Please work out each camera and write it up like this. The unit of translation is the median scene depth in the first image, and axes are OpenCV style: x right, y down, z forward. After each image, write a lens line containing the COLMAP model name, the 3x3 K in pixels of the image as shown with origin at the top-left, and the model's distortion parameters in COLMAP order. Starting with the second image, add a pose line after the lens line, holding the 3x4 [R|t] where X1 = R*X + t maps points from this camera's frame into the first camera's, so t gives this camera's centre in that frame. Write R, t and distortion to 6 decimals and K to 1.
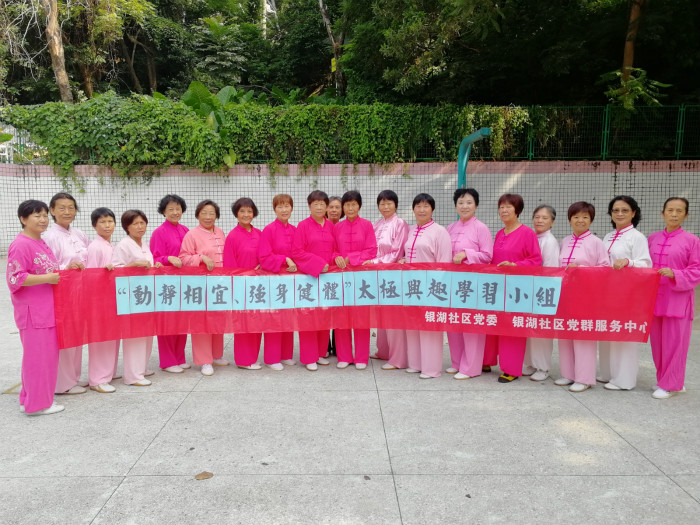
lens RADIAL K [[546.3, 0, 350.0], [0, 546.3, 262.5], [0, 0, 1]] dist [0.055296, -0.070195]
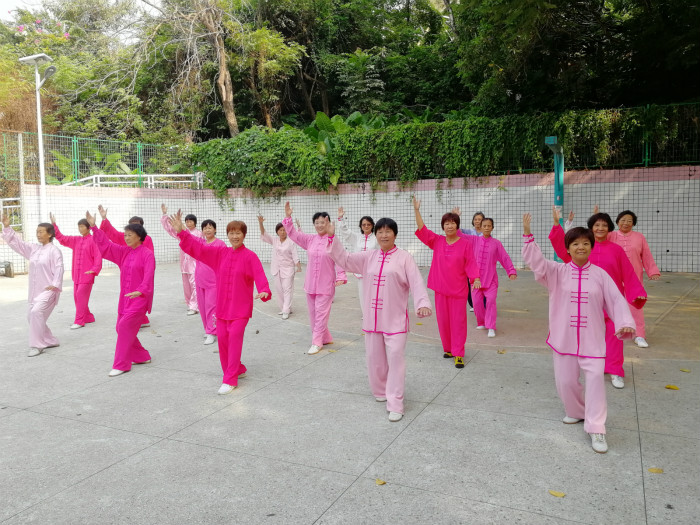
lens RADIAL K [[546.3, 0, 350.0], [0, 546.3, 262.5], [0, 0, 1]] dist [0.055296, -0.070195]
pose [[0.909060, 0.025990, -0.415853, 0.271473], [-0.035553, 0.999251, -0.015269, -0.002213], [0.415145, 0.028665, 0.909304, 0.003474]]
